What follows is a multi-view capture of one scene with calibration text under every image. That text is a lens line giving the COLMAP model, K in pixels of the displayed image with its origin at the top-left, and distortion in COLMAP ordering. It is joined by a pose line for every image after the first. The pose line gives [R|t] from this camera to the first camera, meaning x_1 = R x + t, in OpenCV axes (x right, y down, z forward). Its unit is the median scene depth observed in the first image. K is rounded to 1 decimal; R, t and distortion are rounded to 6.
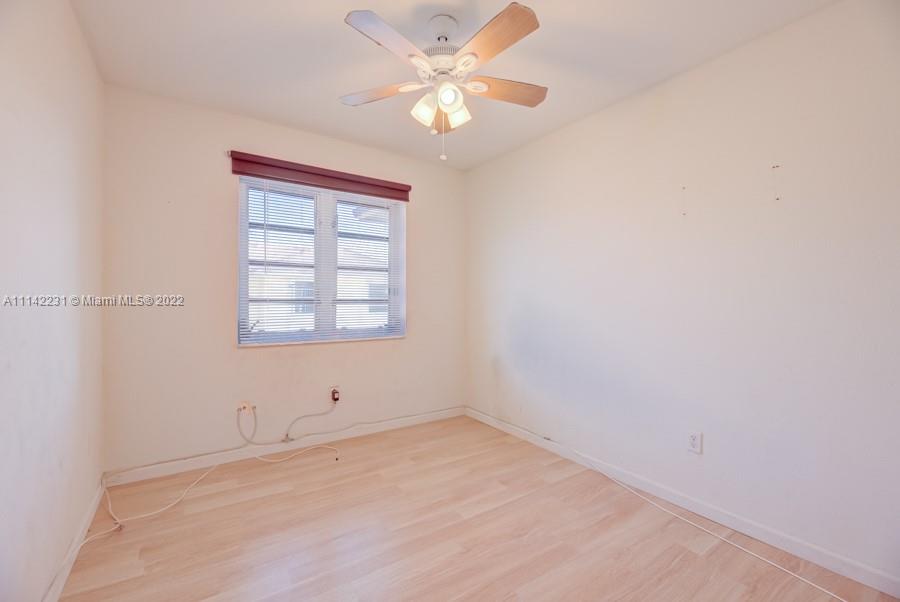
lens RADIAL K [[364.1, 0, 441.9], [0, 364.1, 297.1], [0, 0, 1]] dist [0.000995, -0.004579]
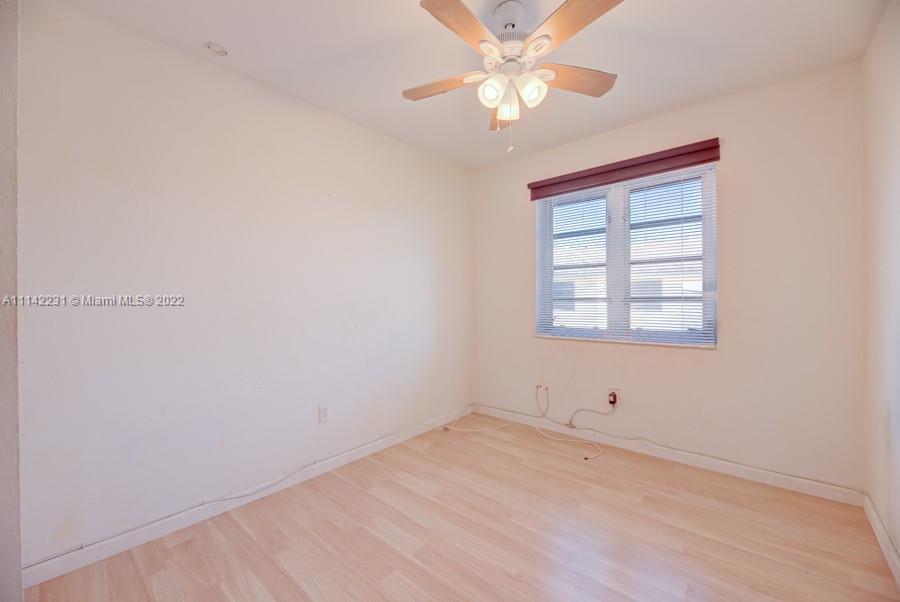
lens RADIAL K [[342.5, 0, 437.8], [0, 342.5, 292.7], [0, 0, 1]] dist [-0.001071, -0.004191]
pose [[0.286061, -0.026571, -0.957843, 0.462139], [0.019196, 0.999574, -0.021996, 0.004784], [0.958019, -0.012094, 0.286450, 0.321866]]
